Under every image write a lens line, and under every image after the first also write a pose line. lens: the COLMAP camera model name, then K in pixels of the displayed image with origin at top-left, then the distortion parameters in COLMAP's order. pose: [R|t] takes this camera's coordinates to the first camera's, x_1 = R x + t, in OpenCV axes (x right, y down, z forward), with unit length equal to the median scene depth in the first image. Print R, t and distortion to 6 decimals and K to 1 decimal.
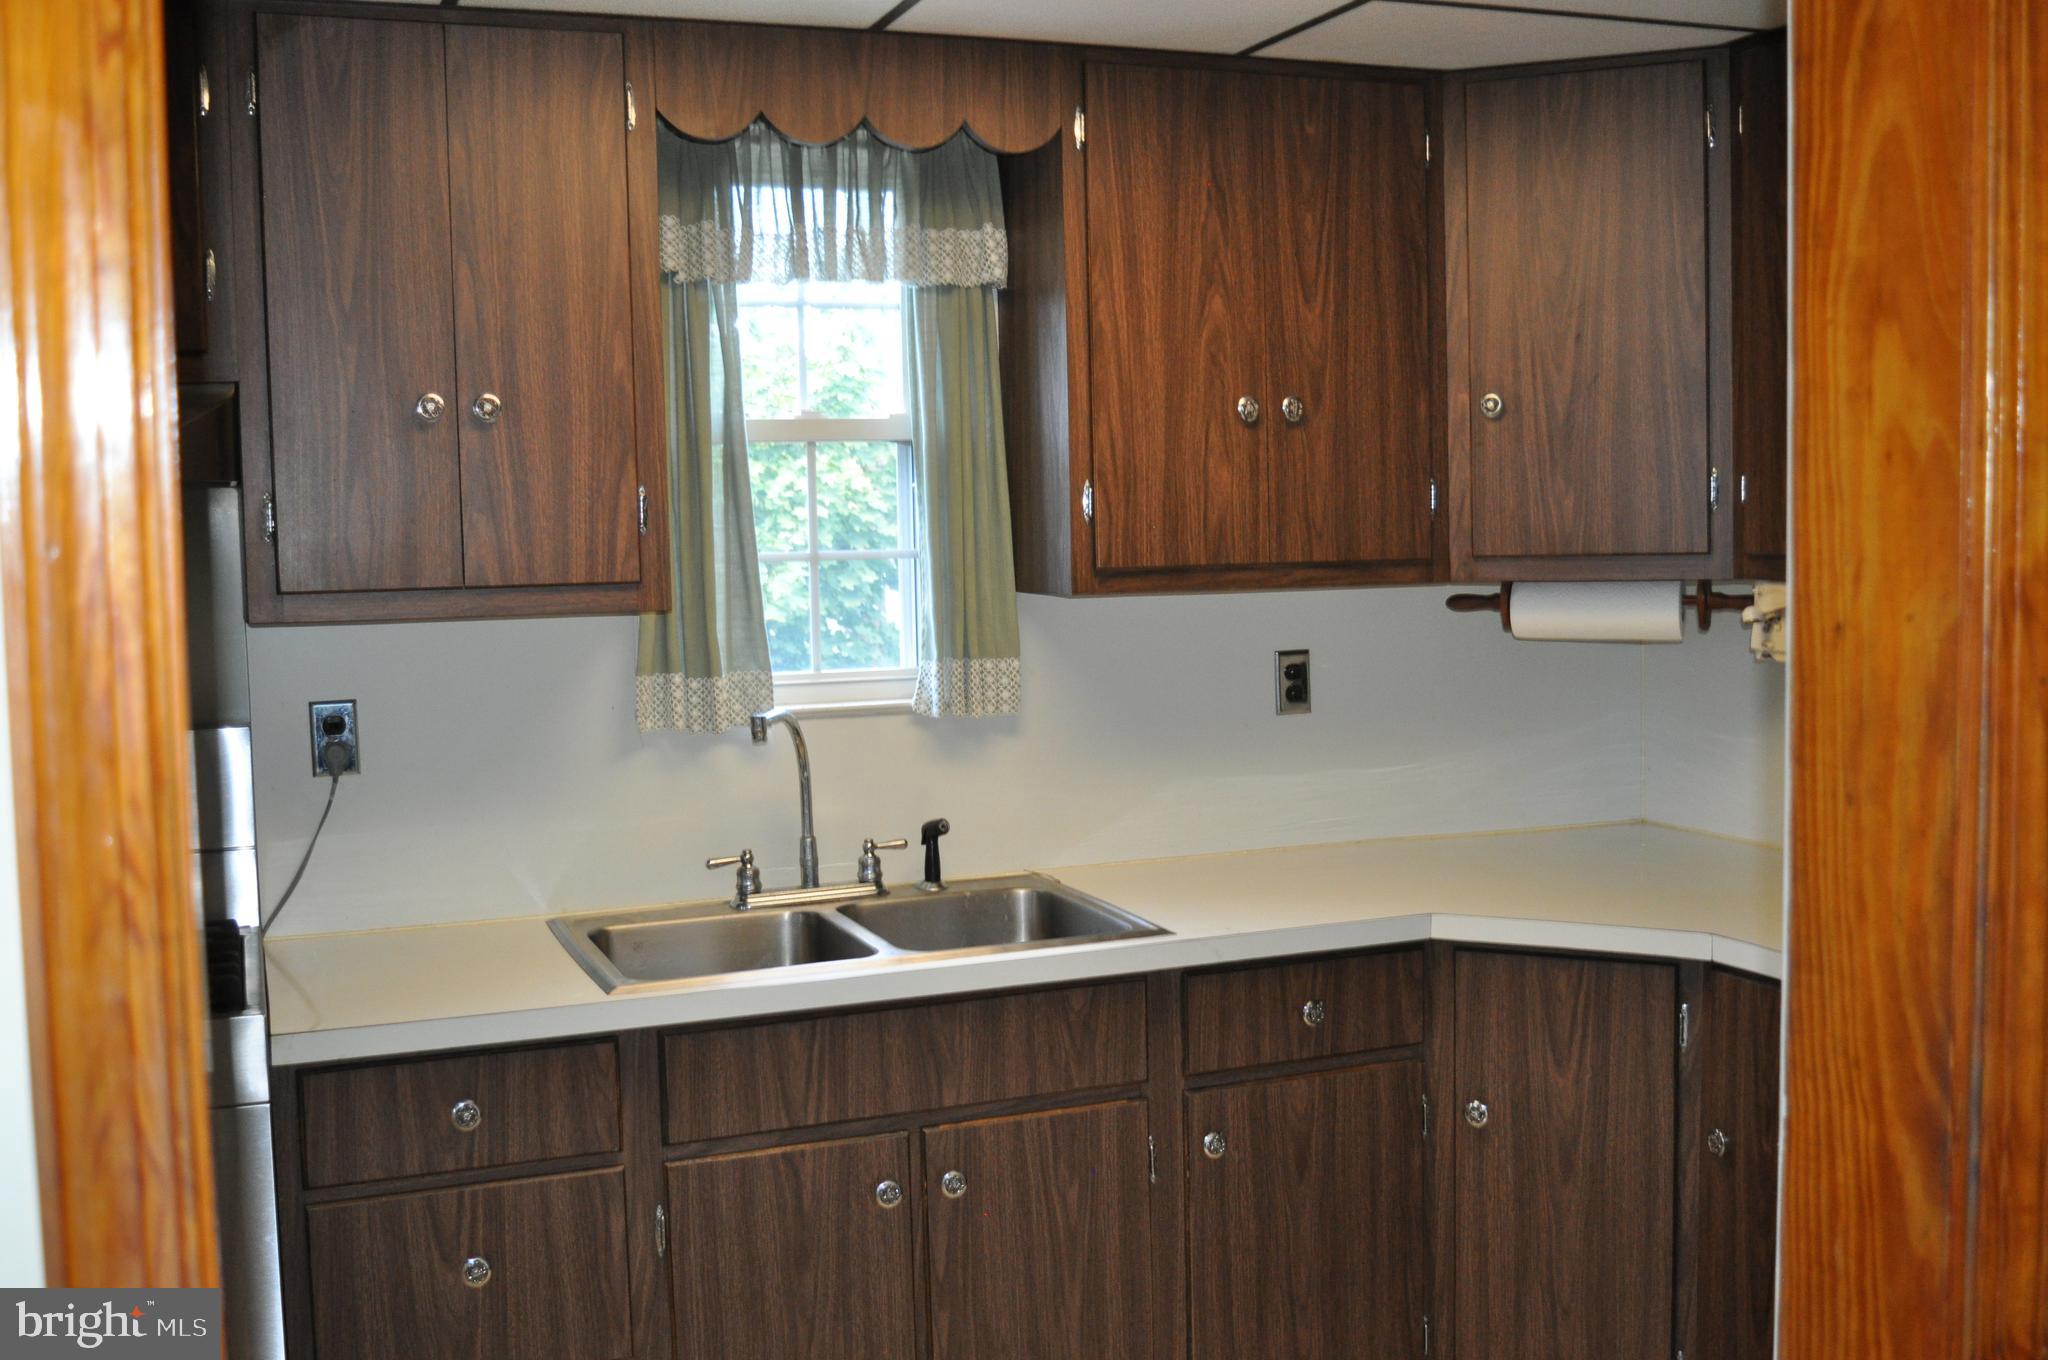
lens RADIAL K [[2285.1, 0, 868.5], [0, 2285.1, 682.9], [0, 0, 1]] dist [-0.068679, 0.020938]
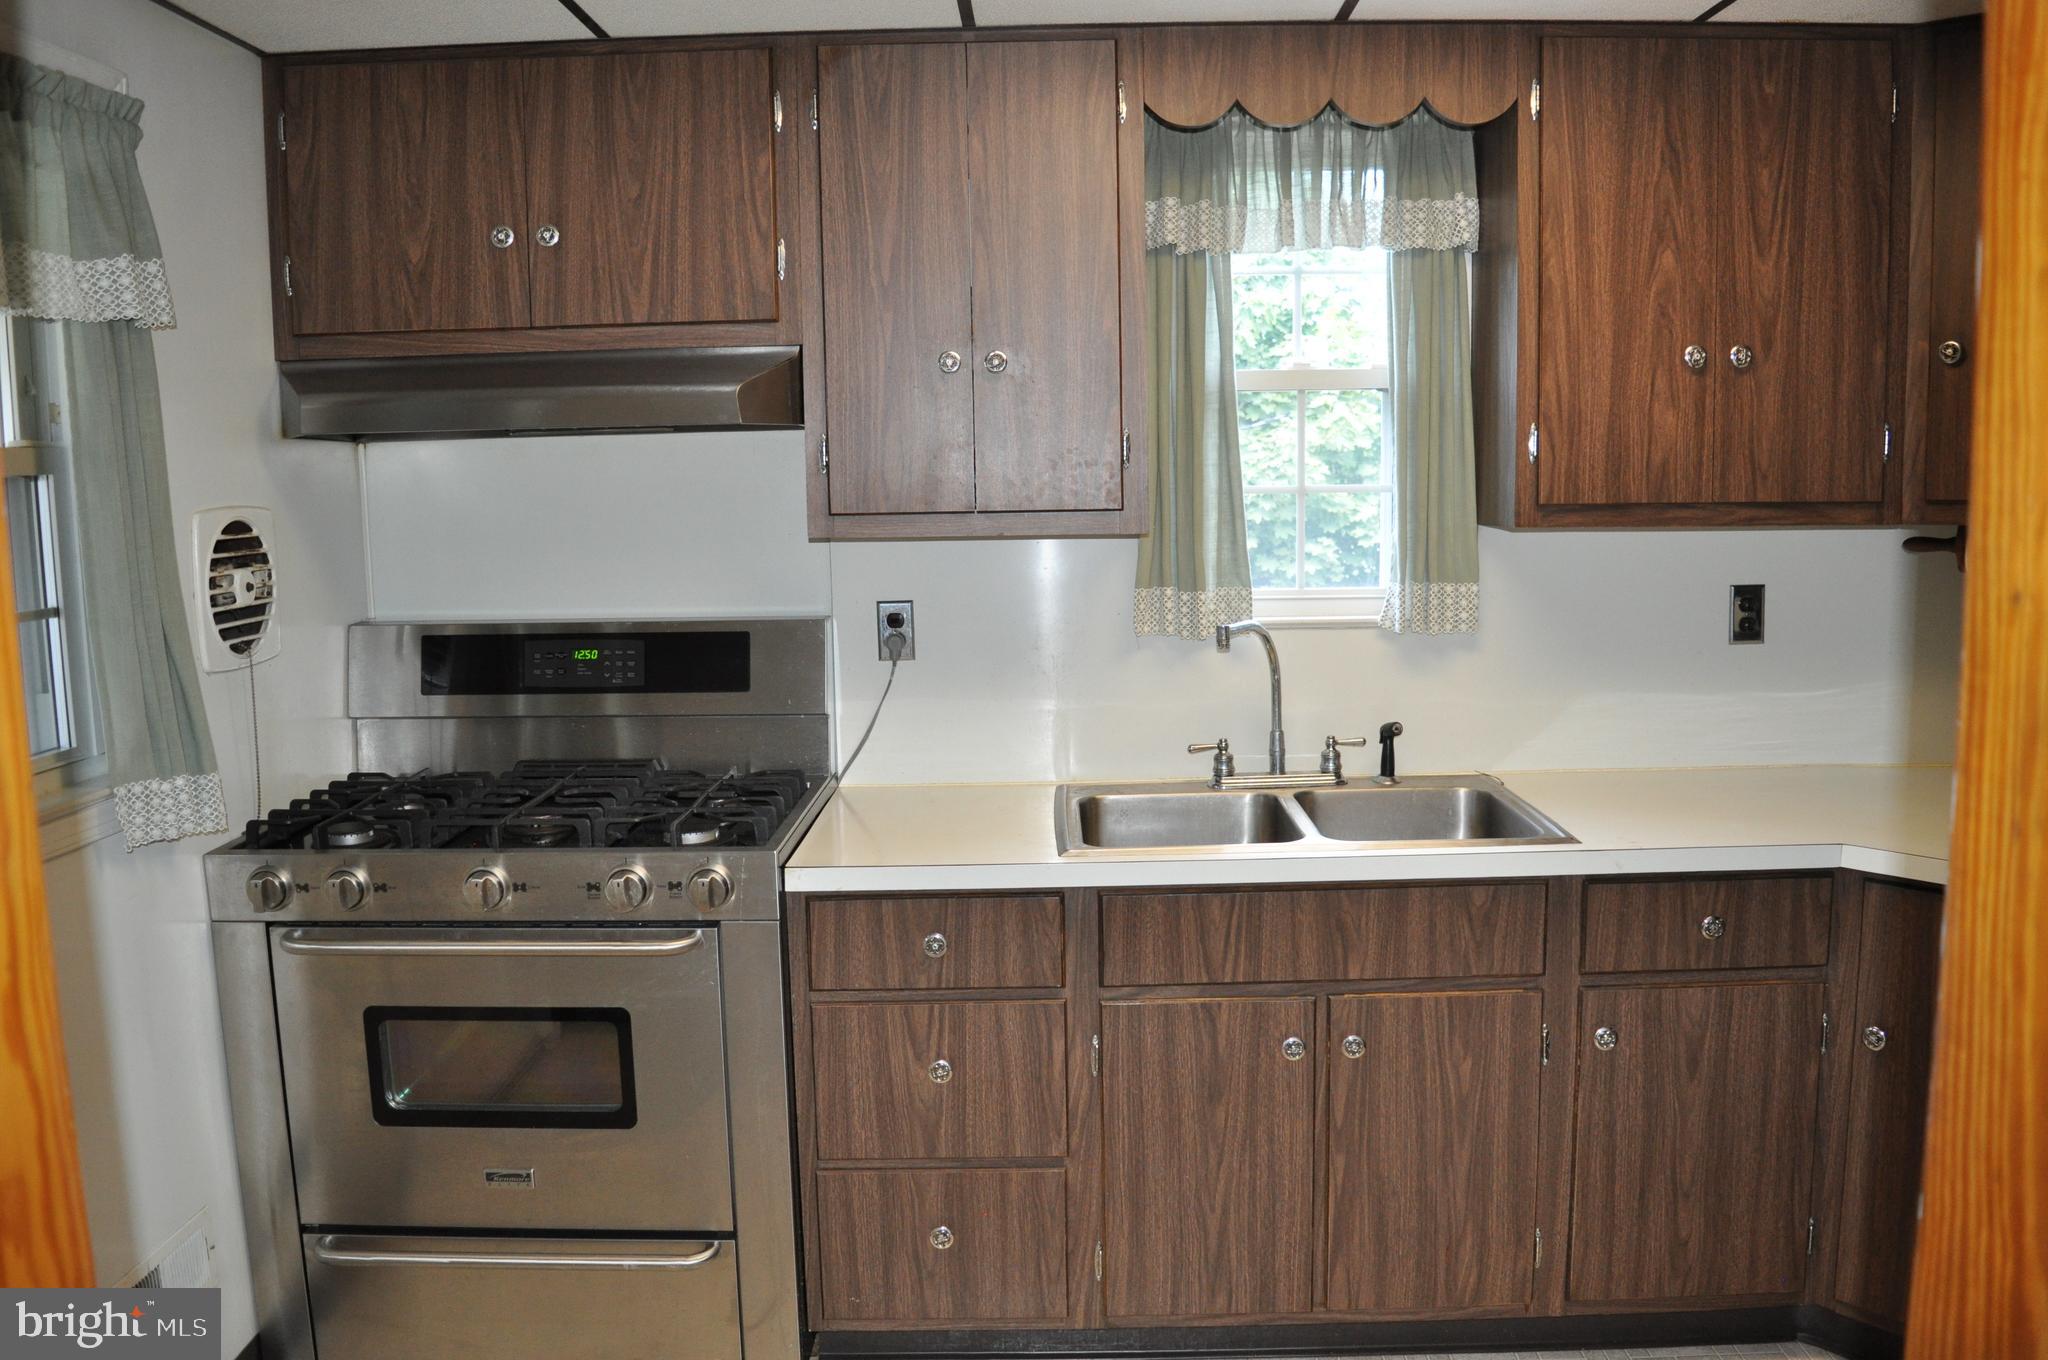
lens RADIAL K [[1595.0, 0, 1032.2], [0, 1595.0, 676.9], [0, 0, 1]] dist [-0.099688, 0.038264]
pose [[0.931704, 0.051880, -0.359493, 0.151350], [-0.030053, 0.997364, 0.066045, -0.010228], [0.361972, -0.050731, 0.930807, 0.204929]]
